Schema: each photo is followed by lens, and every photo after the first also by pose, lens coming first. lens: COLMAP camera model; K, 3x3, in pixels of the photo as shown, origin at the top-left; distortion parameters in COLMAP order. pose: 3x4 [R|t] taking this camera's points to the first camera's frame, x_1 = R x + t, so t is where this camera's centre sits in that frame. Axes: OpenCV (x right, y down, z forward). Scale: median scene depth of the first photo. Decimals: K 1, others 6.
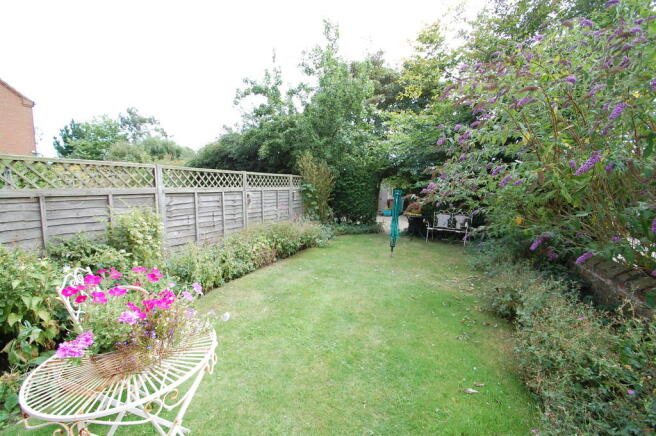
lens RADIAL K [[277.7, 0, 328.0], [0, 277.7, 218.0], [0, 0, 1]] dist [0.015473, -0.018026]
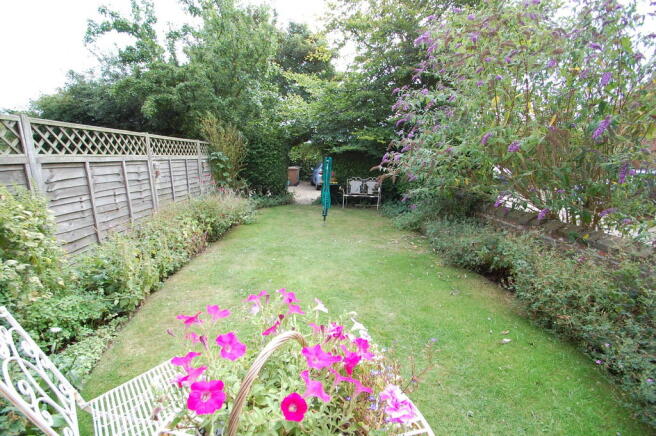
lens RADIAL K [[277.7, 0, 328.0], [0, 277.7, 218.0], [0, 0, 1]] dist [0.015473, -0.018026]
pose [[0.917414, -0.094897, 0.386453, -0.145688], [0.054428, 0.991946, 0.114371, -0.001541], [-0.394194, -0.083891, 0.915190, 0.099973]]
